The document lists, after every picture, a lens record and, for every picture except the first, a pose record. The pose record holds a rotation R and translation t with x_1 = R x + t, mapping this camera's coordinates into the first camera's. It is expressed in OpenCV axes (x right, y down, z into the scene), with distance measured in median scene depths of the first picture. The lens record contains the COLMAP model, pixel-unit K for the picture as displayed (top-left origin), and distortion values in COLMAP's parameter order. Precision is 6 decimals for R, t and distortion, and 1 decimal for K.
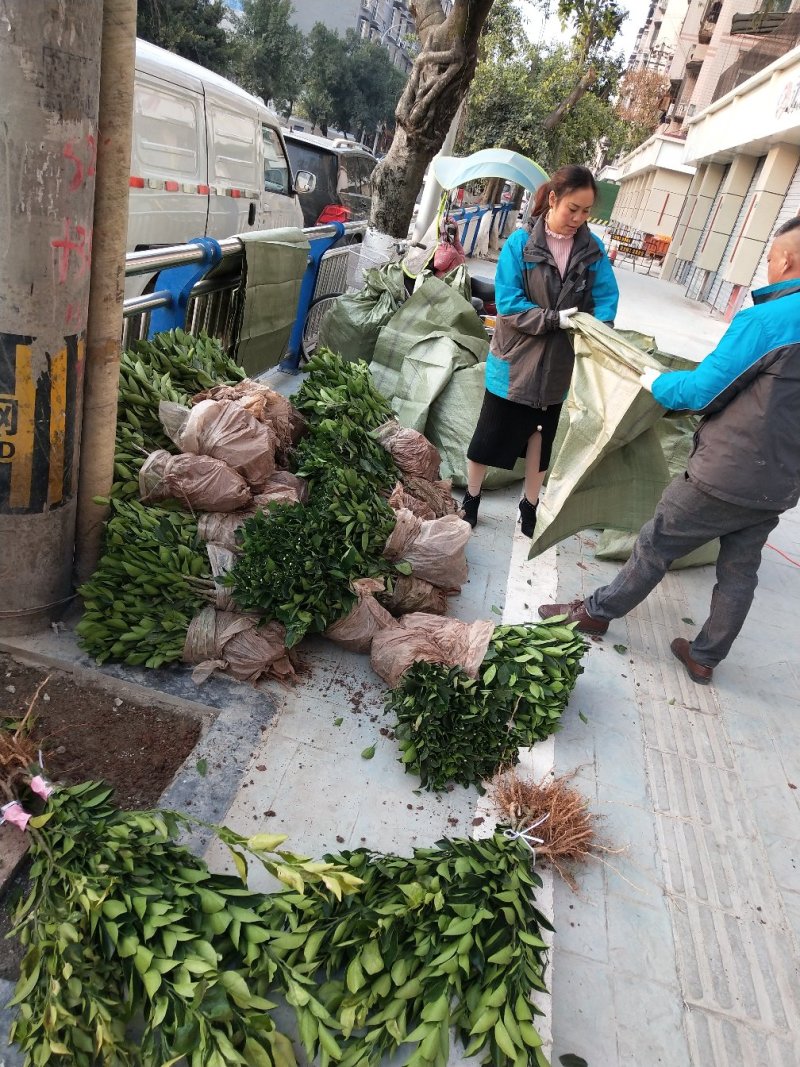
lens RADIAL K [[816.0, 0, 400.0], [0, 816.0, 533.5], [0, 0, 1]] dist [-0.022142, 0.047525]
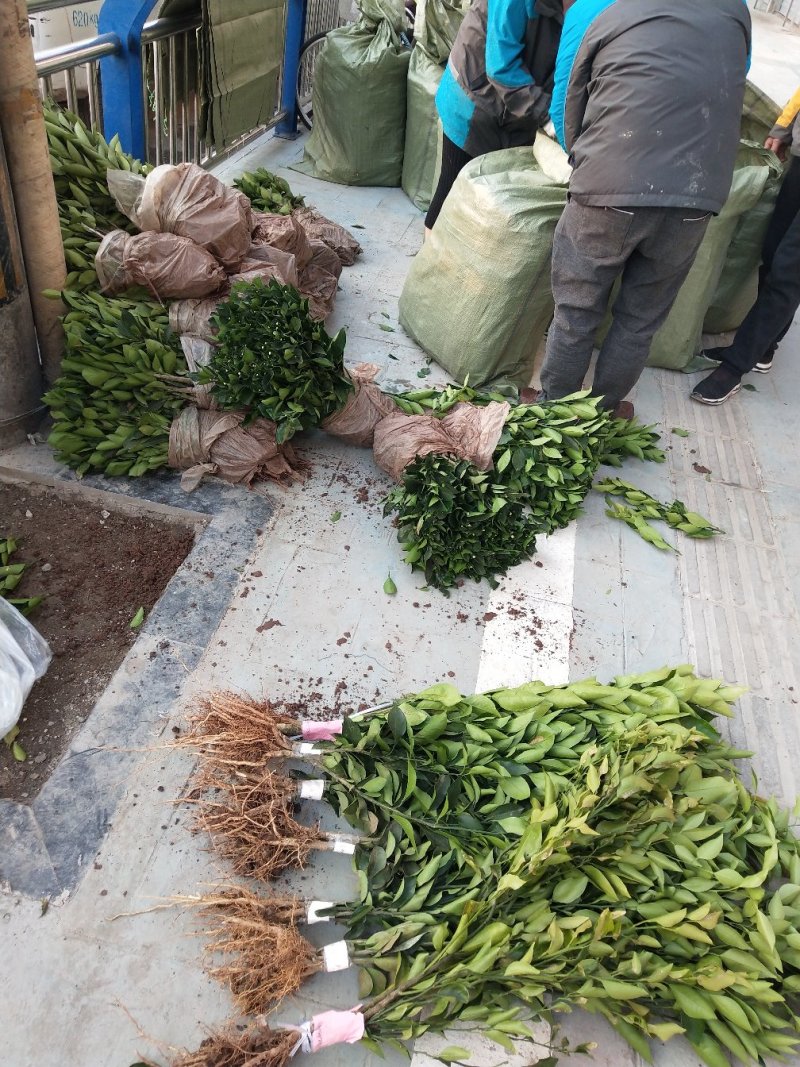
lens RADIAL K [[816.0, 0, 400.0], [0, 816.0, 533.5], [0, 0, 1]] dist [-0.022142, 0.047525]
pose [[0.996199, -0.055506, -0.067130, 0.051689], [0.070625, 0.965794, 0.249506, 0.015784], [0.050985, -0.253299, 0.966044, 0.091529]]
